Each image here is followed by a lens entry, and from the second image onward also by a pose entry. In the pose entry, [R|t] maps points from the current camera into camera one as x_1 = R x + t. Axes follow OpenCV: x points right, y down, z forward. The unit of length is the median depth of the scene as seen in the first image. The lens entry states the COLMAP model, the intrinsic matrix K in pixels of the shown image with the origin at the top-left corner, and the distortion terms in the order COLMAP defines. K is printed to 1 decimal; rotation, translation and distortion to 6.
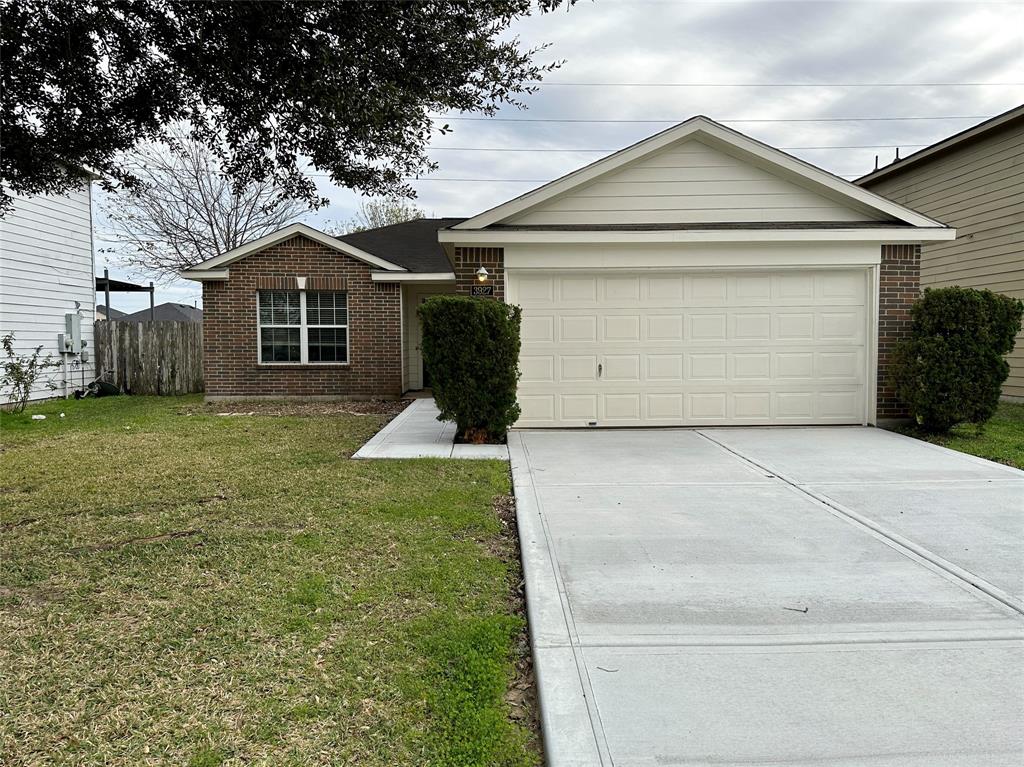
lens RADIAL K [[740.8, 0, 512.0], [0, 740.8, 383.5], [0, 0, 1]] dist [0.098808, -0.141604]
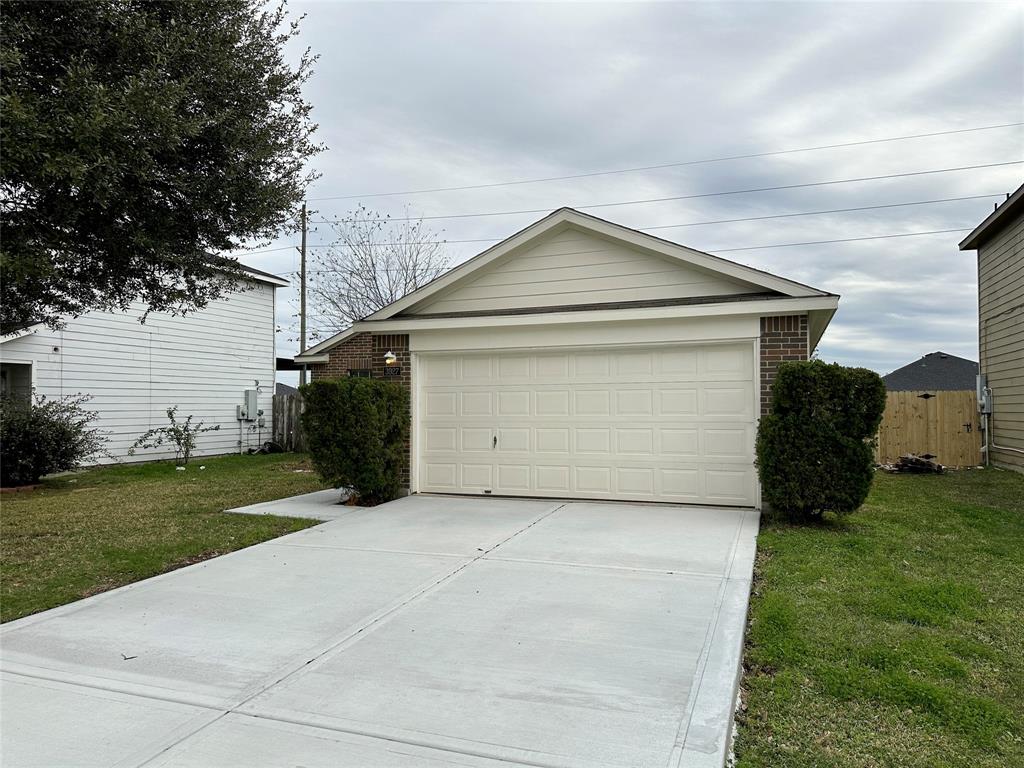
lens RADIAL K [[700.7, 0, 512.0], [0, 700.7, 384.0], [0, 0, 1]] dist [0.104249, -0.113908]
pose [[0.924918, -0.010340, -0.380026, 0.530883], [-0.023078, 0.996259, -0.083275, -0.017812], [0.379466, 0.085793, 0.921220, 0.060246]]
